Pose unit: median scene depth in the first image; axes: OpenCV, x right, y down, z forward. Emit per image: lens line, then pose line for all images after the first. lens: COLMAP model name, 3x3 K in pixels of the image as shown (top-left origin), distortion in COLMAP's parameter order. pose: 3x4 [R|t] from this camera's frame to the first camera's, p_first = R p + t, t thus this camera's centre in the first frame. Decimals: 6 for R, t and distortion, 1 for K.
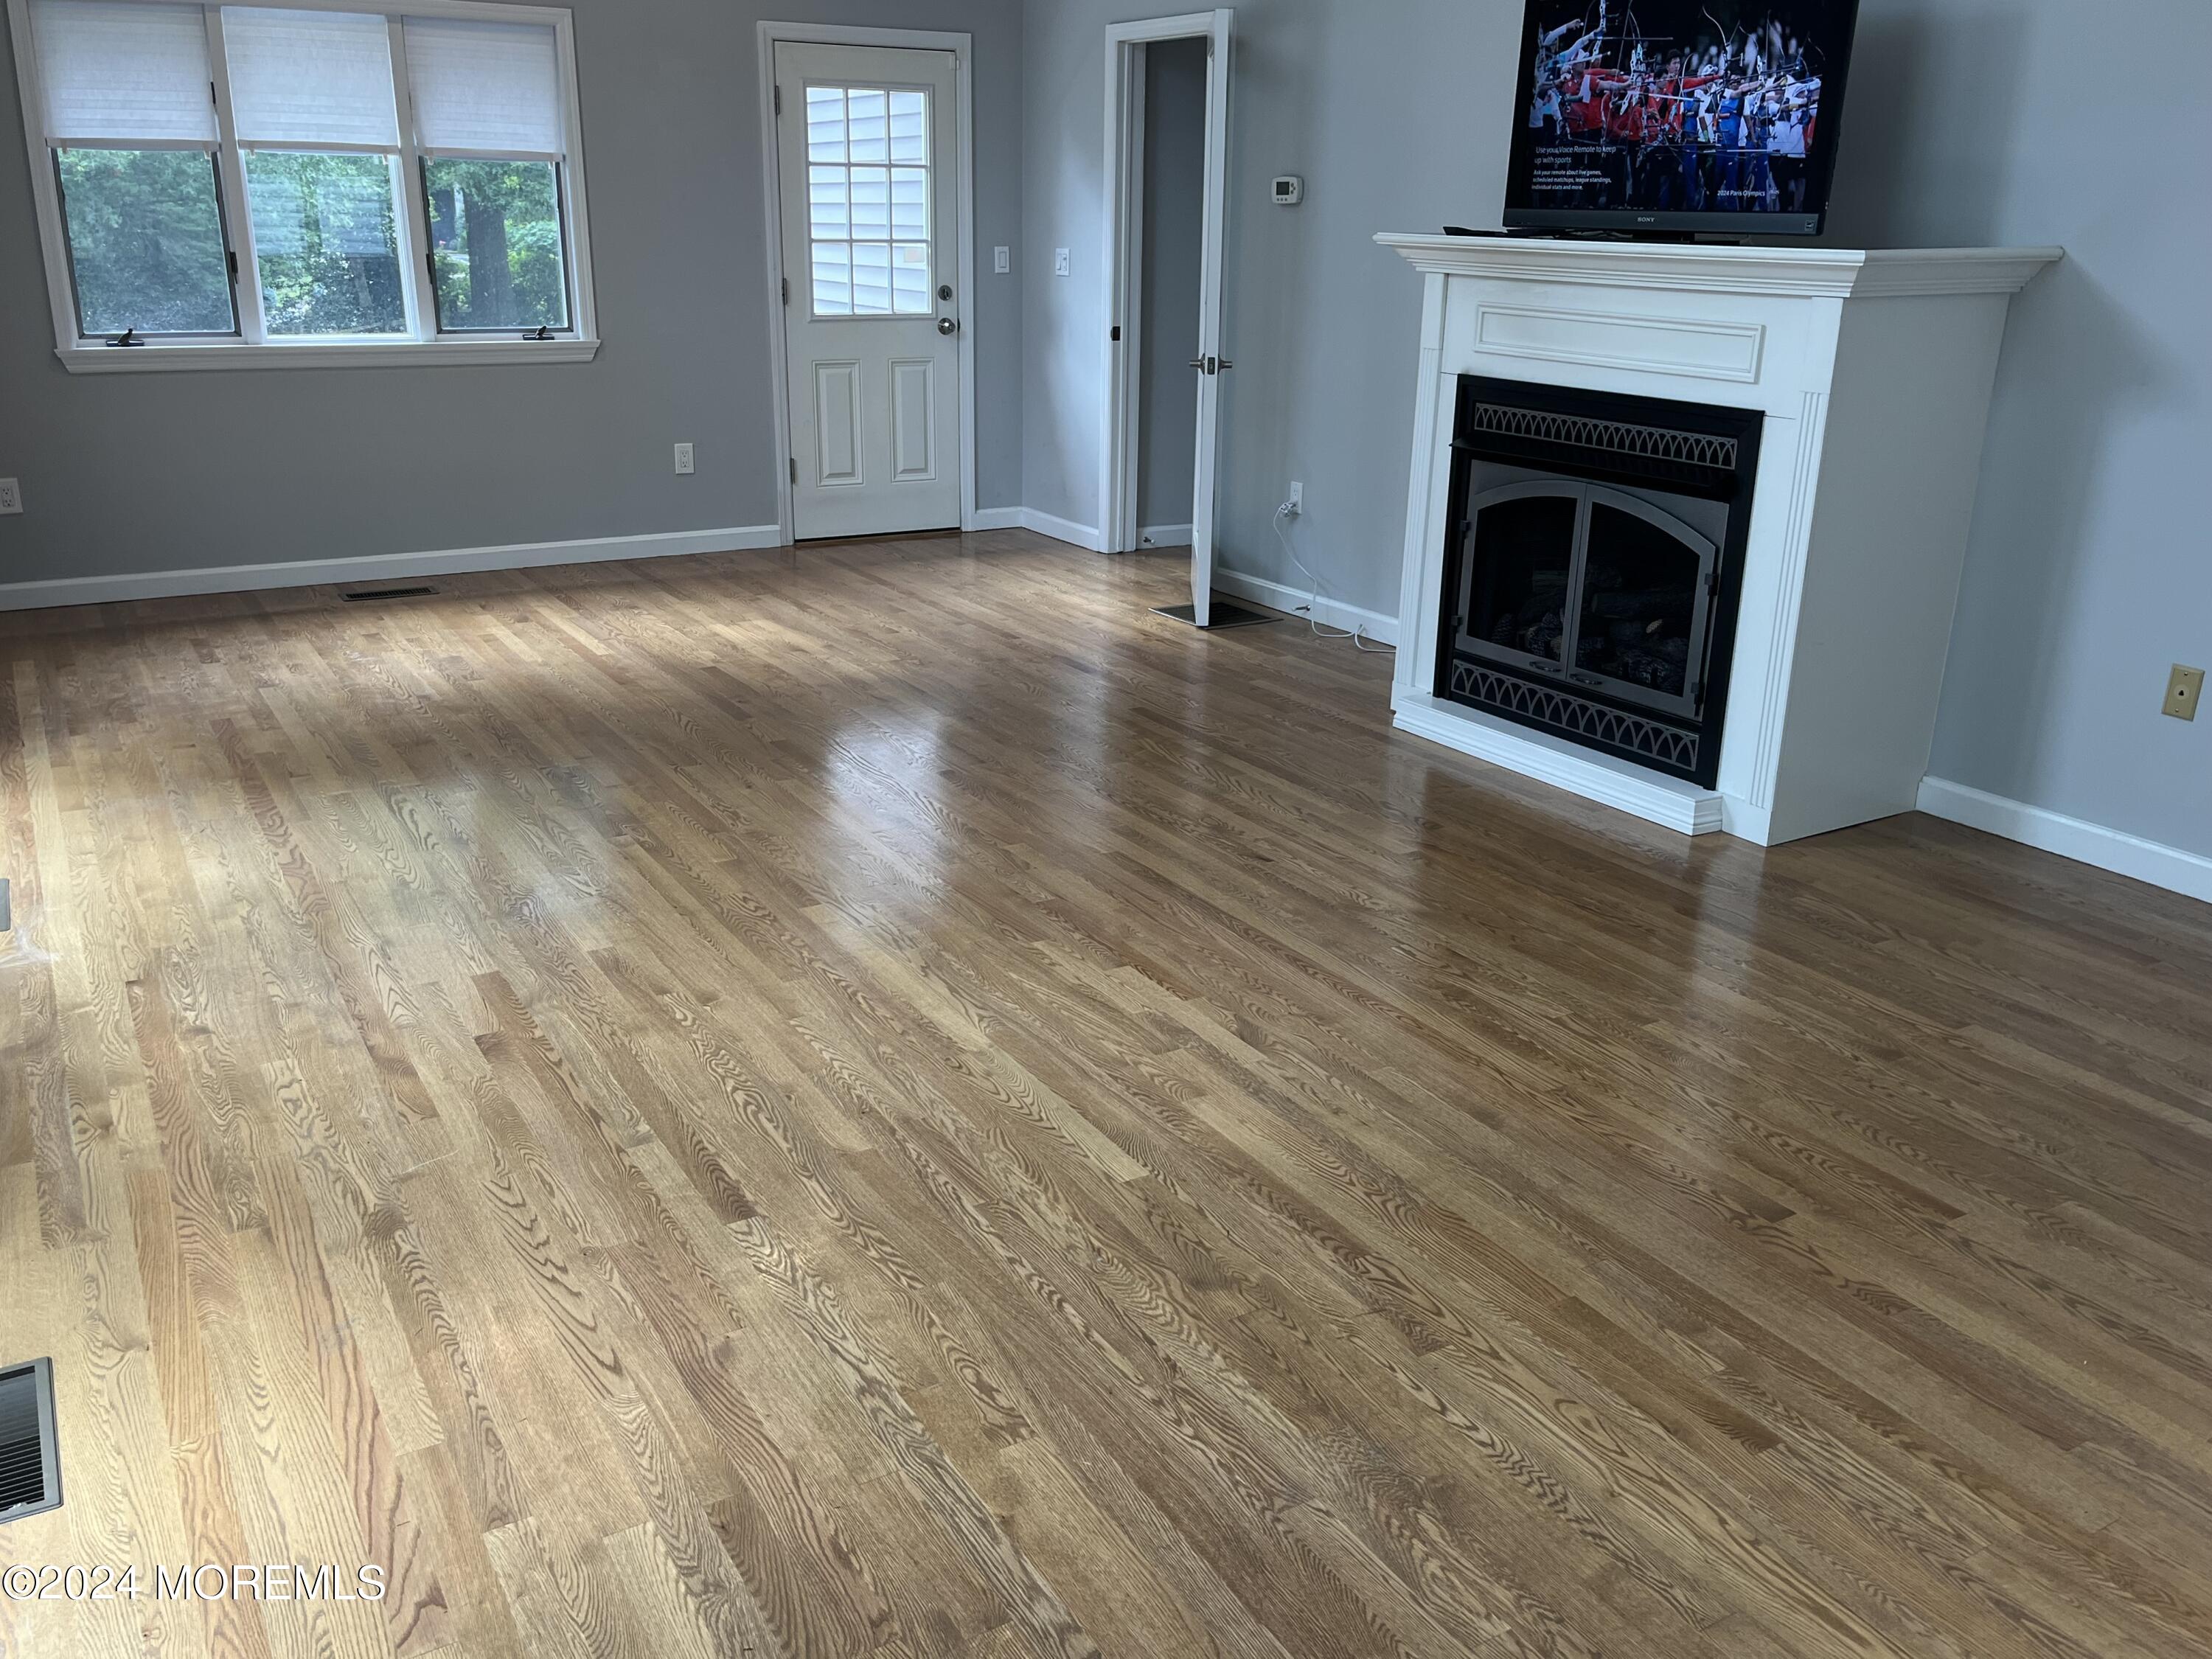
lens RADIAL K [[1798.8, 0, 1101.2], [0, 1798.8, 822.5], [0, 0, 1]] dist [0.050405, -0.063103]
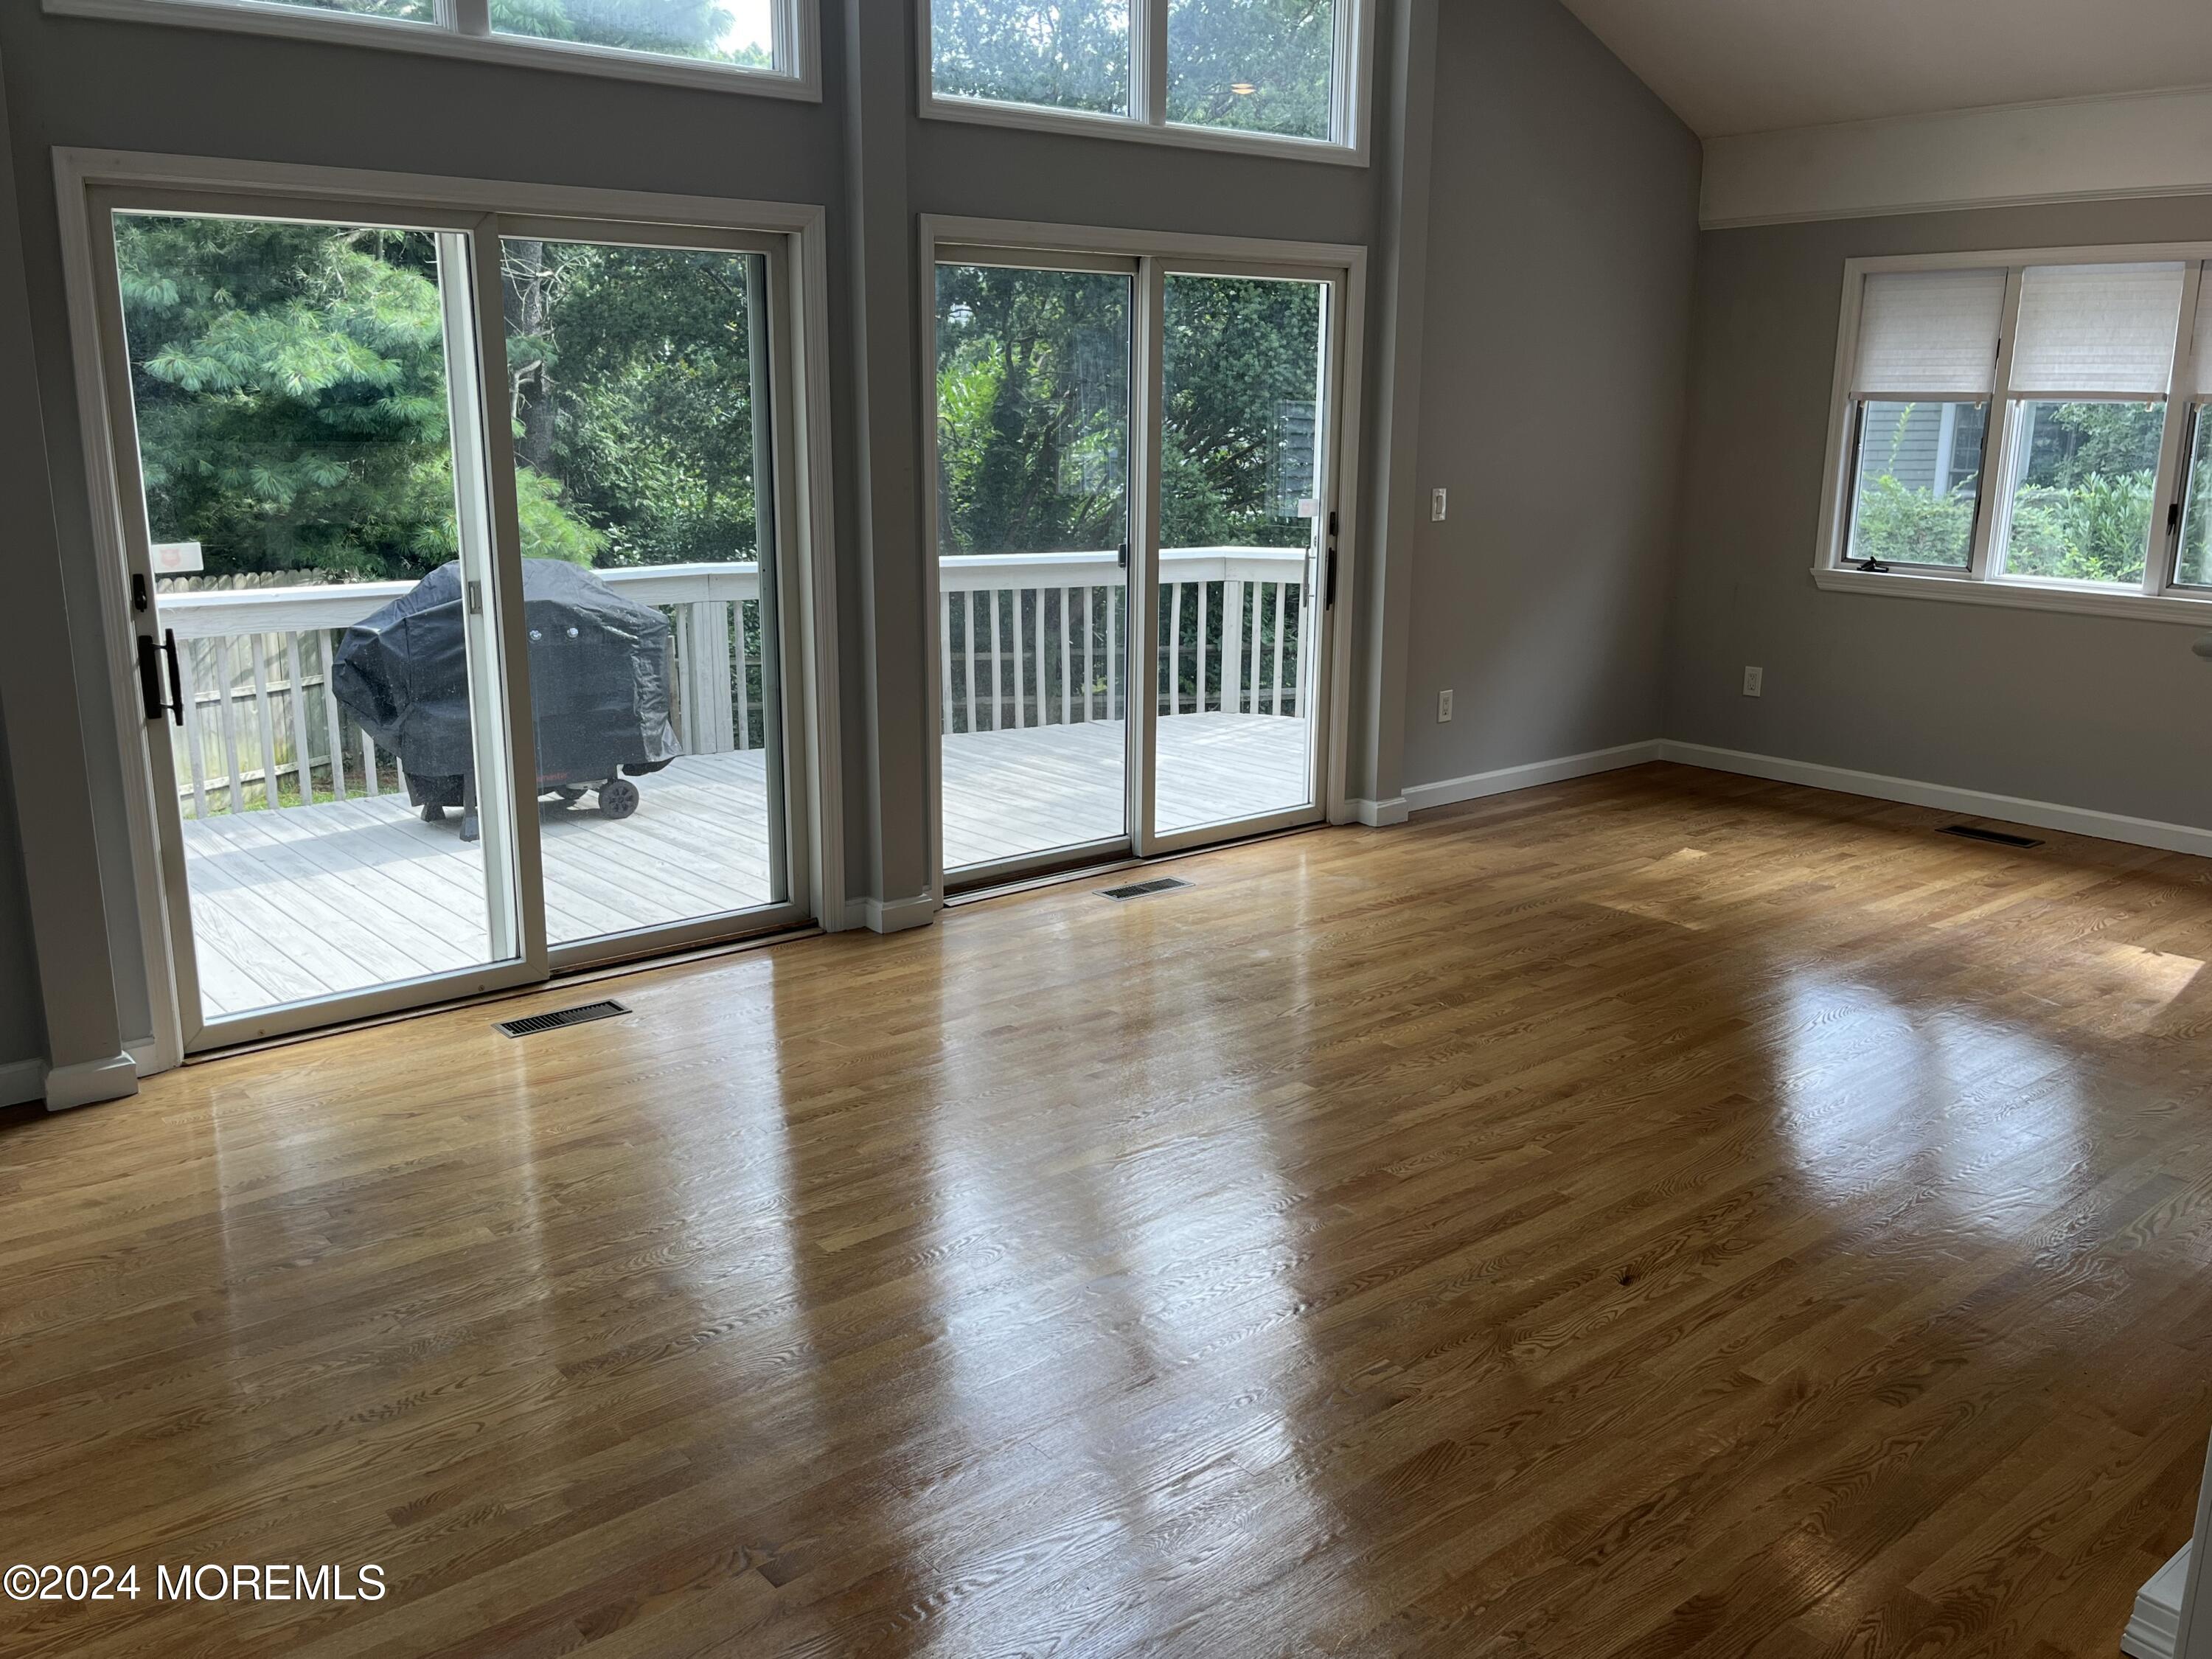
lens RADIAL K [[1798.8, 0, 1096.2], [0, 1798.8, 832.8], [0, 0, 1]] dist [0.050405, -0.063103]
pose [[0.152280, 0.224664, -0.962464, 0.668653], [-0.323863, 0.931397, 0.166171, -0.188944], [0.933768, 0.286402, 0.214594, 0.475429]]
